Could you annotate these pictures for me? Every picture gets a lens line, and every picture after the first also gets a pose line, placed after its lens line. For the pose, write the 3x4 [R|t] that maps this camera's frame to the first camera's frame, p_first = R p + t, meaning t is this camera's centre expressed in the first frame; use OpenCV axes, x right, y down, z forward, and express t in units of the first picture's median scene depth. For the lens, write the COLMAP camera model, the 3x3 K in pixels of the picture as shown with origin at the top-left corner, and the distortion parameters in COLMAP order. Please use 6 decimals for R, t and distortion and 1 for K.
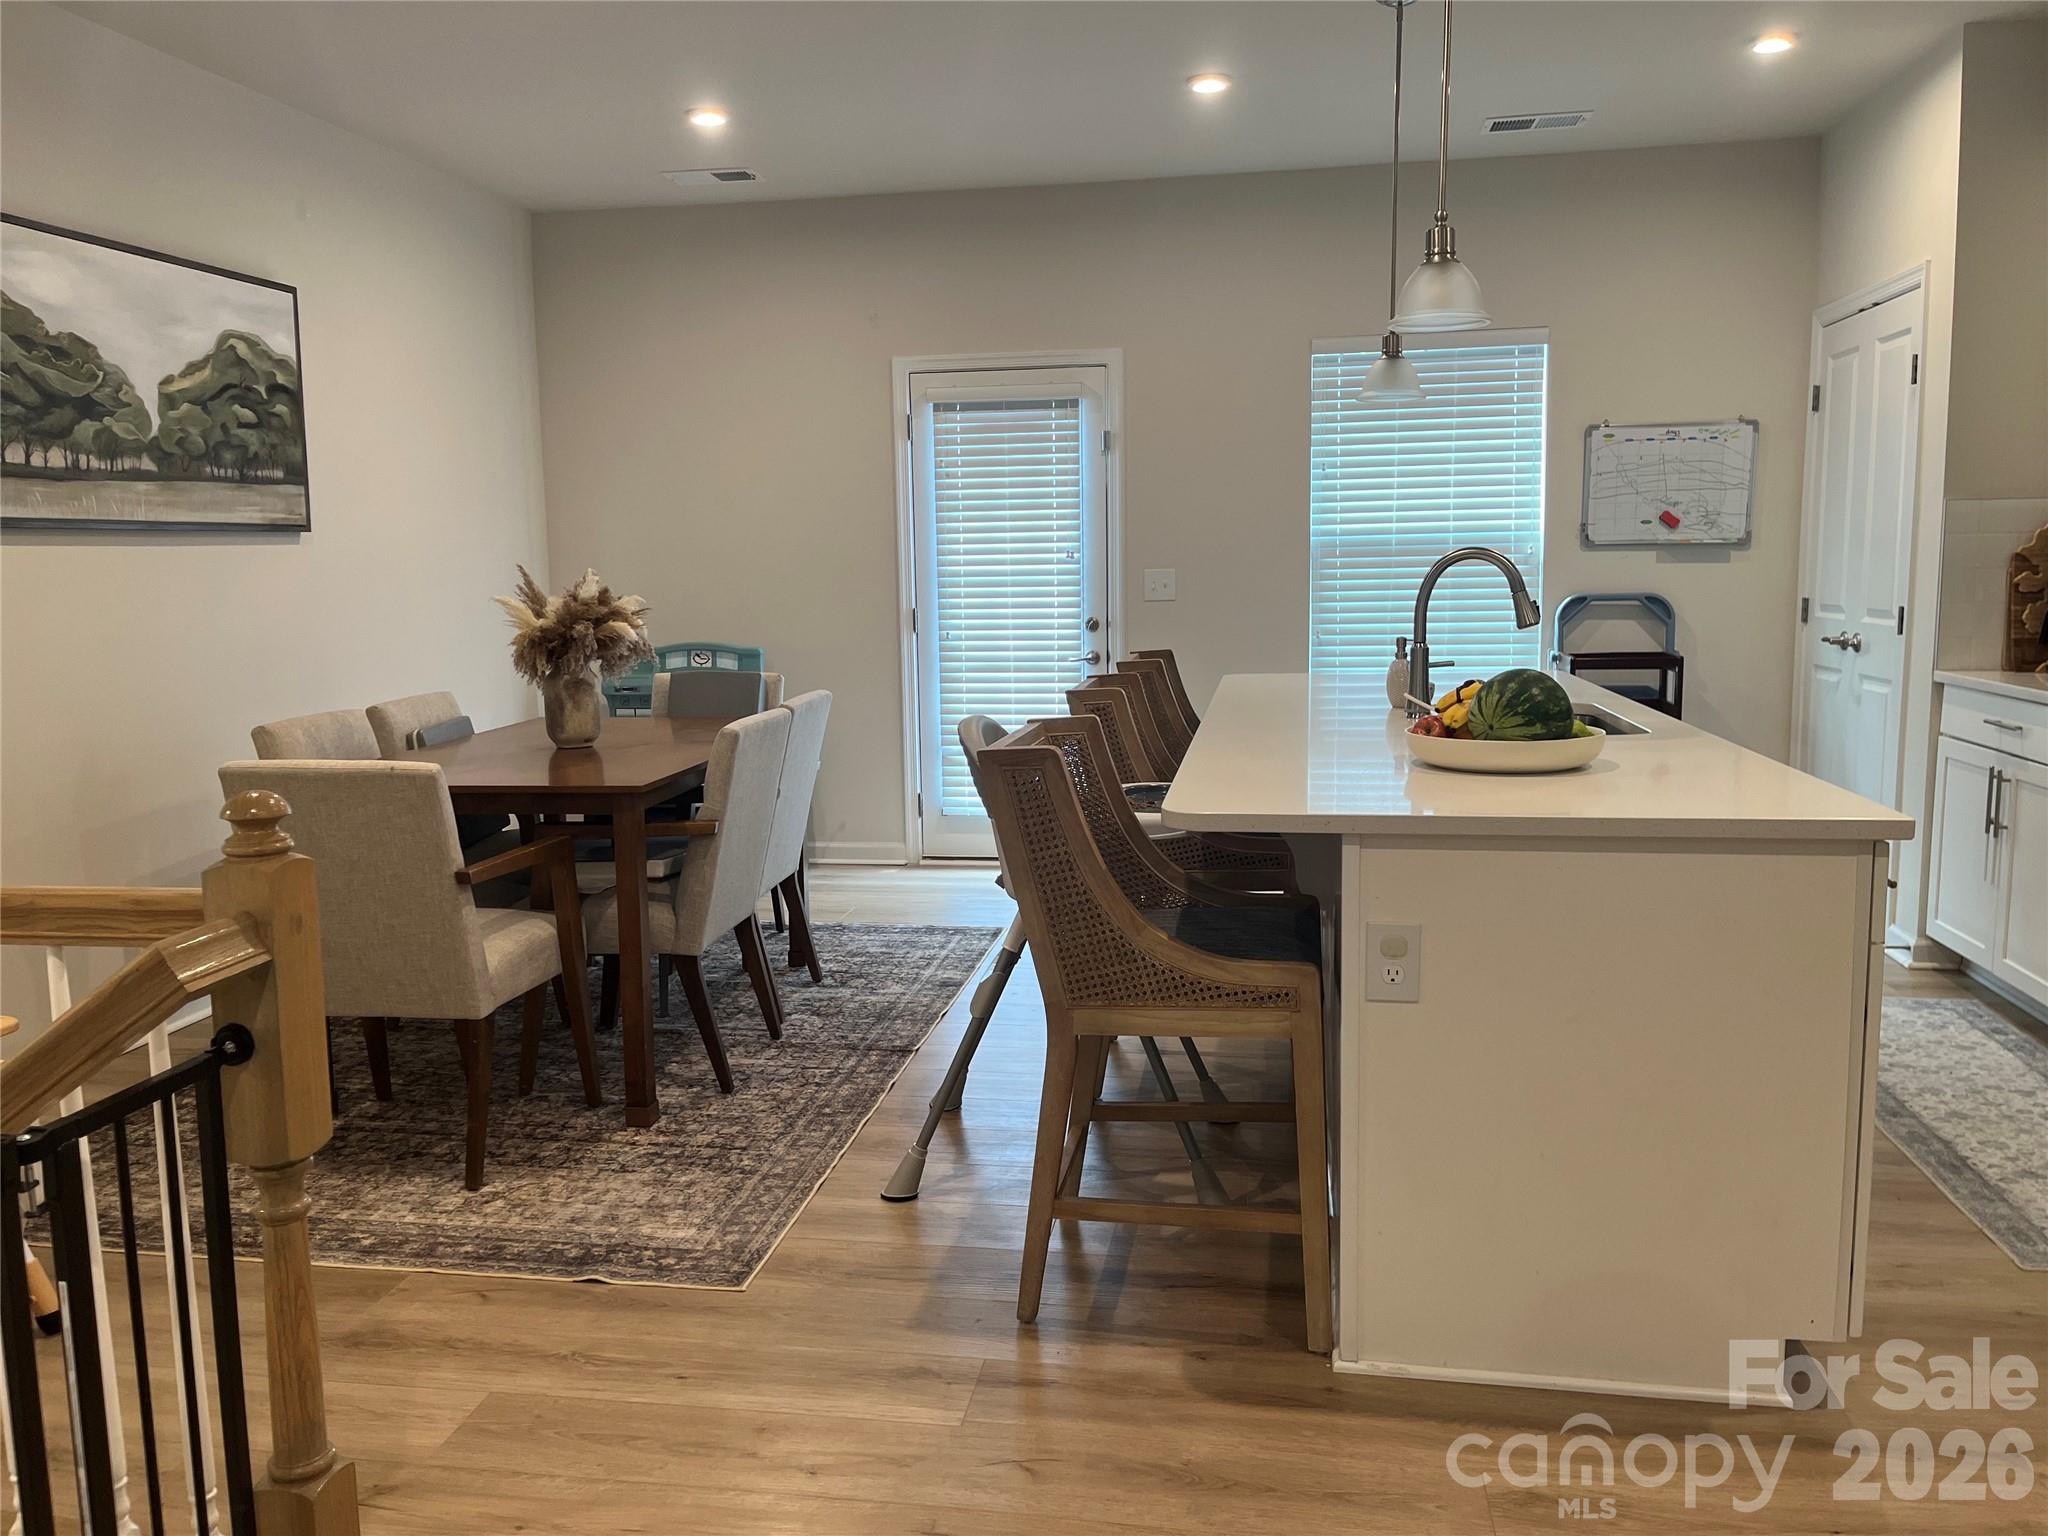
lens RADIAL K [[1540.5, 0, 1007.5], [0, 1540.5, 769.4], [0, 0, 1]] dist [0.074562, -0.094789]
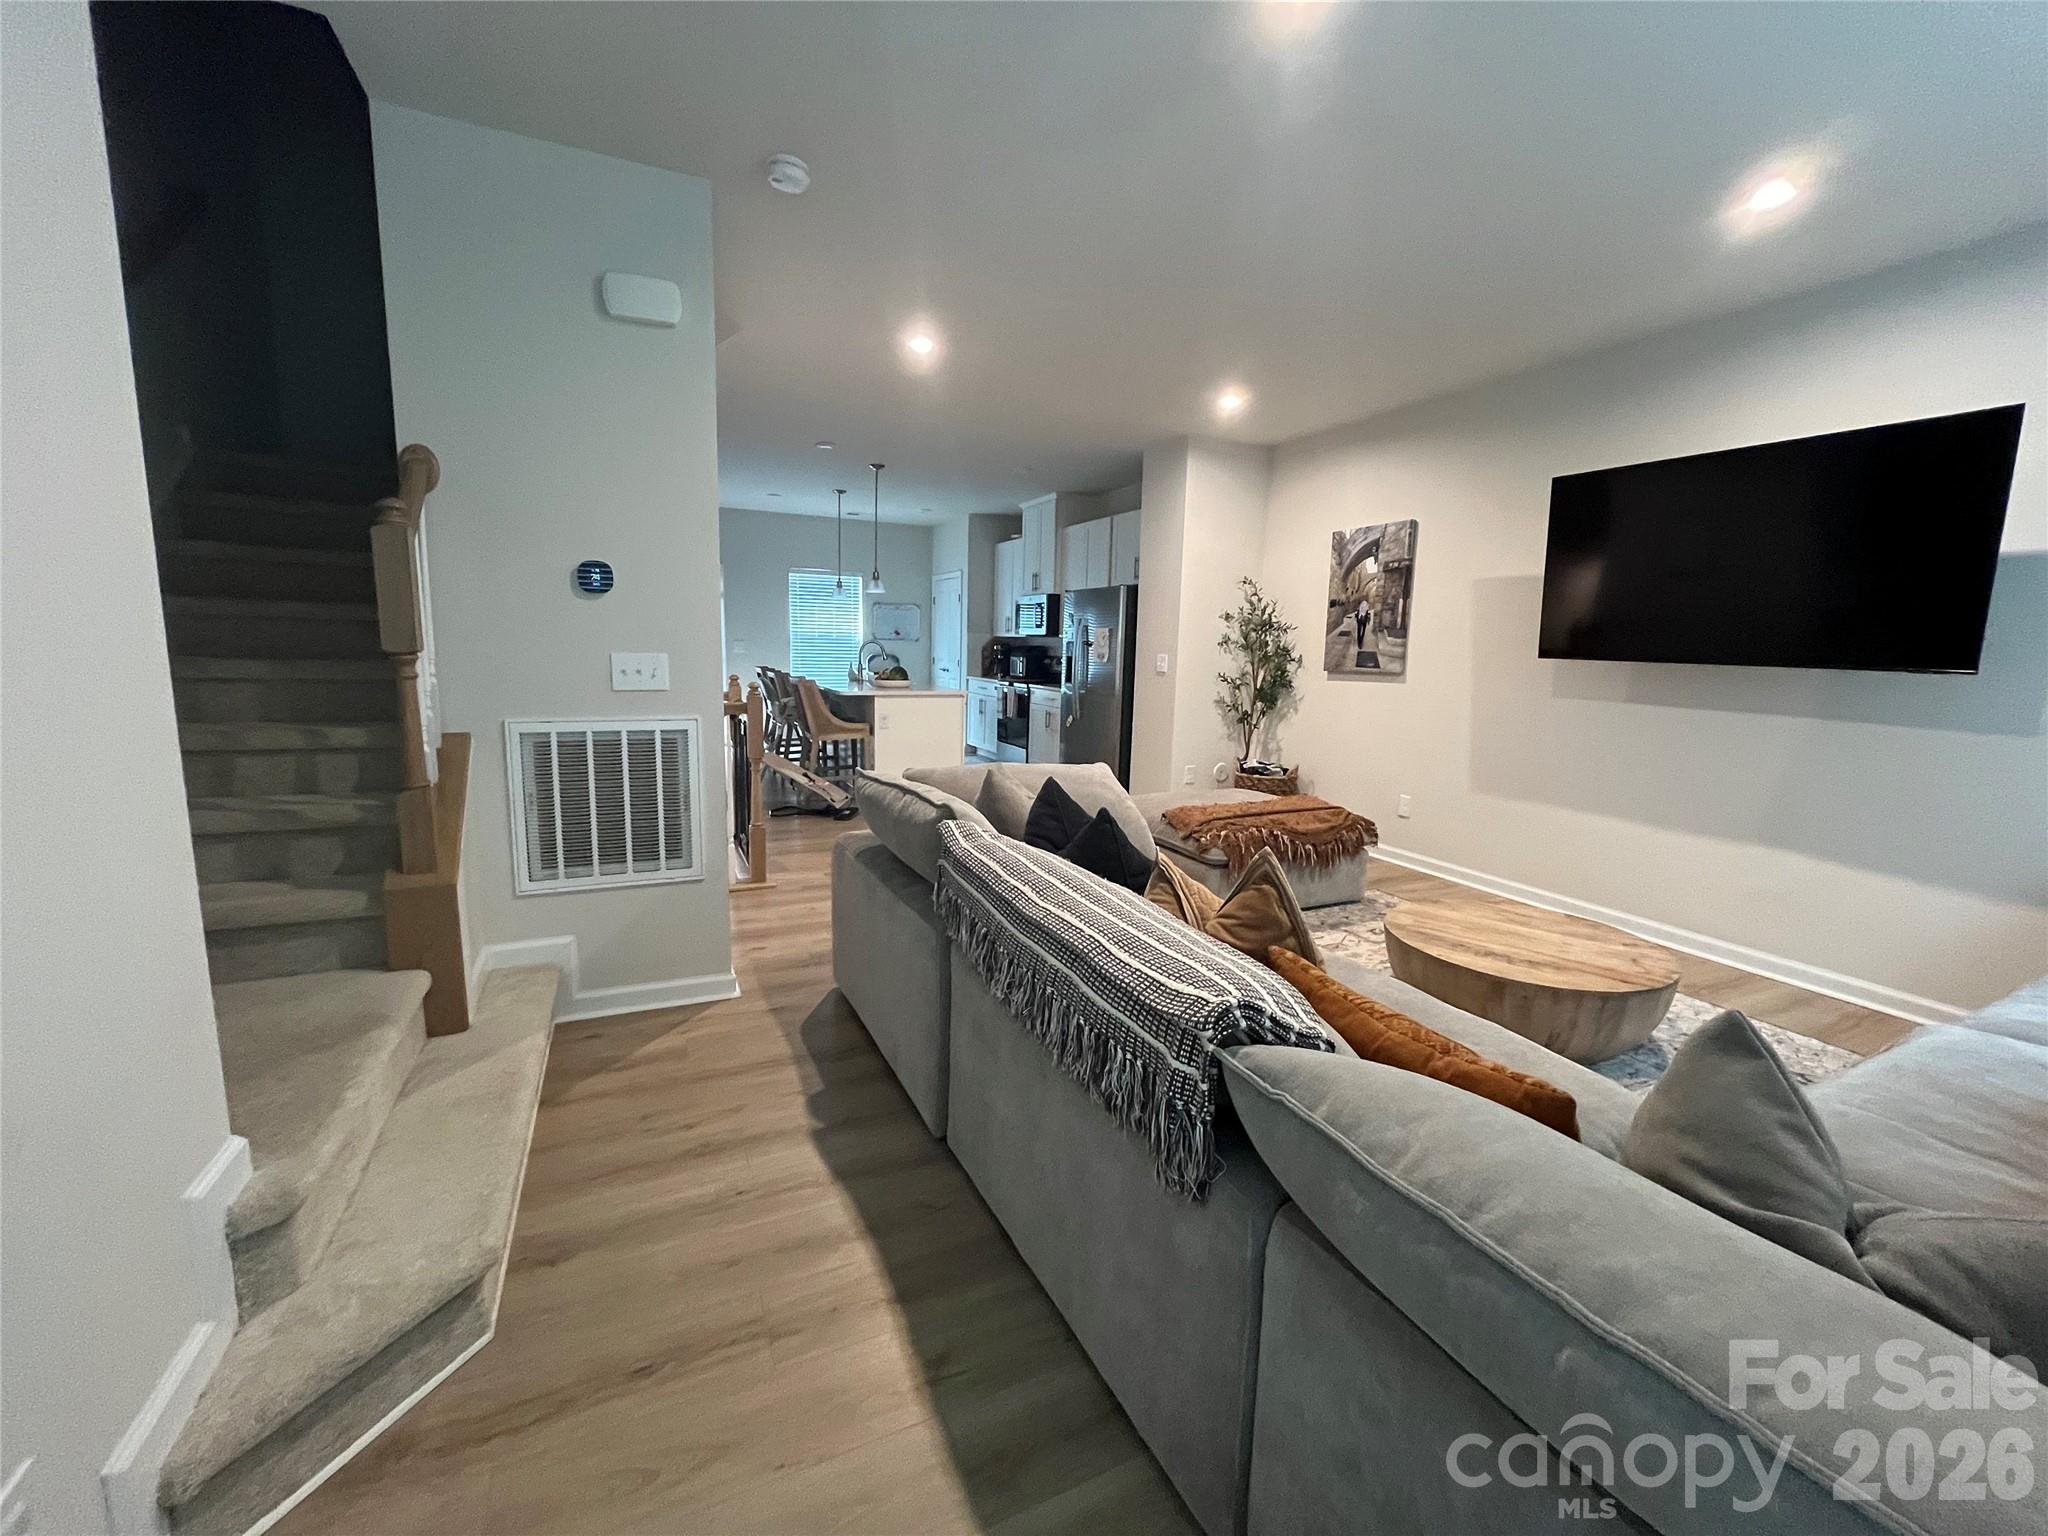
lens RADIAL K [[822.8, 0, 1032.9], [0, 822.8, 762.4], [0, 0, 1]] dist [-0.003348, 0.000082]
pose [[0.810218, -0.040678, 0.584715, -0.488519], [0.034594, 0.999169, 0.021576, 0.115618], [-0.585106, 0.002746, 0.810952, -0.770480]]
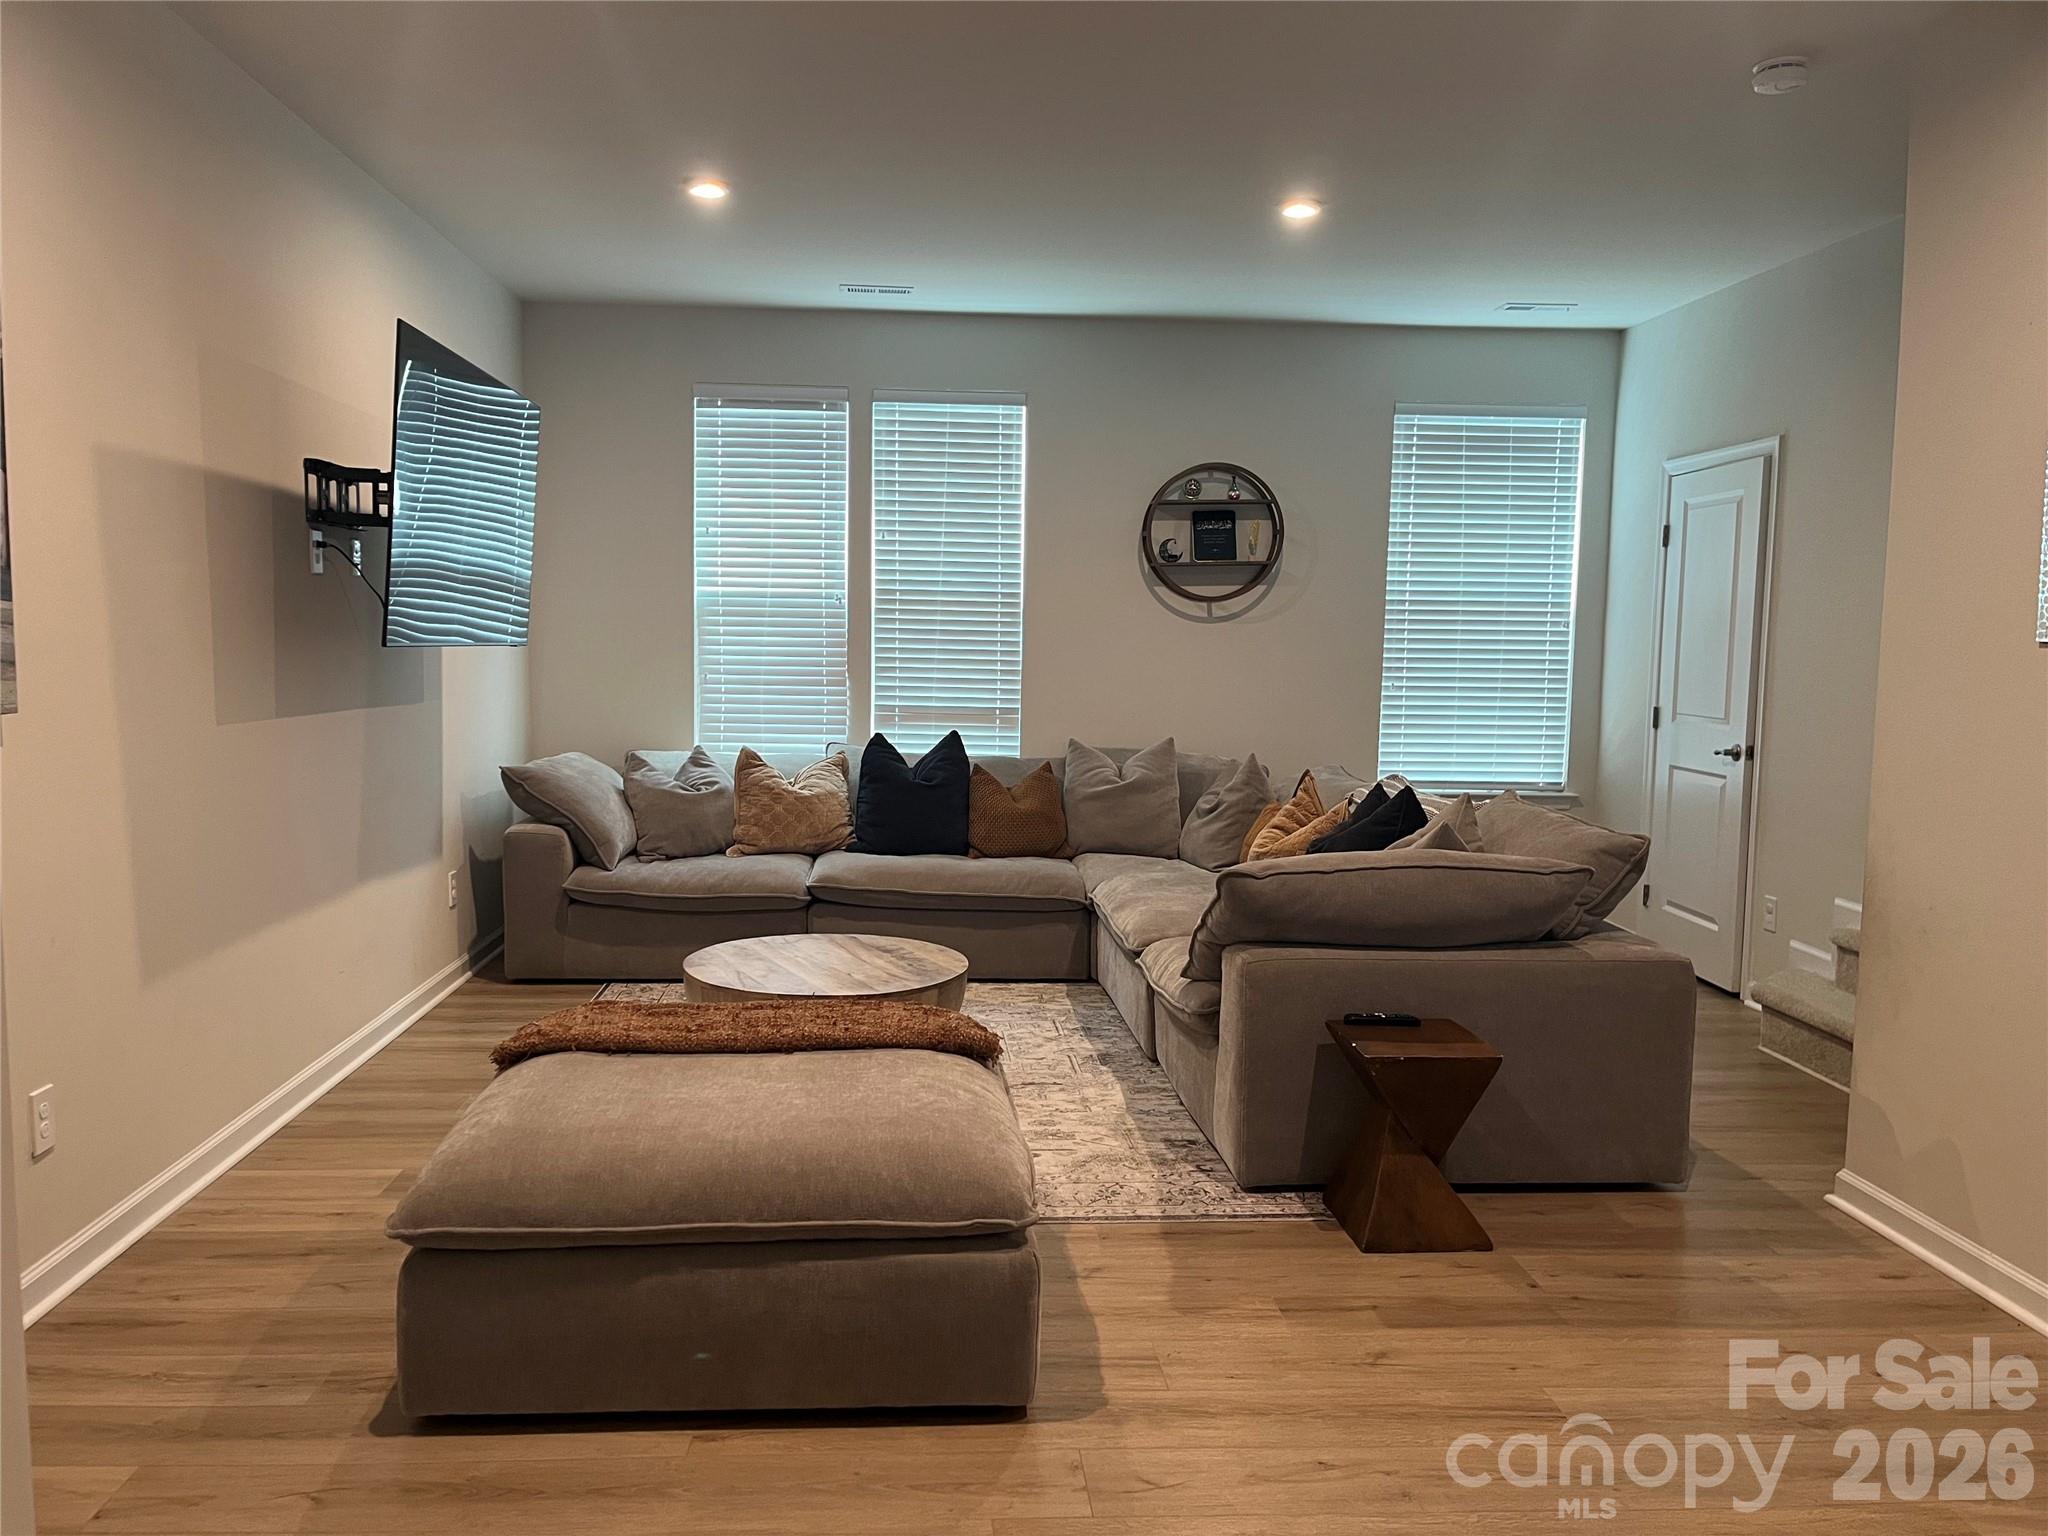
lens RADIAL K [[1540.5, 0, 1001.9], [0, 1540.5, 771.4], [0, 0, 1]] dist [0.074562, -0.094789]
pose [[-0.972650, 0.023917, -0.231042, 0.295576], [-0.029528, 0.973883, 0.225122, -0.090964], [0.230393, 0.225787, -0.946541, 0.511640]]
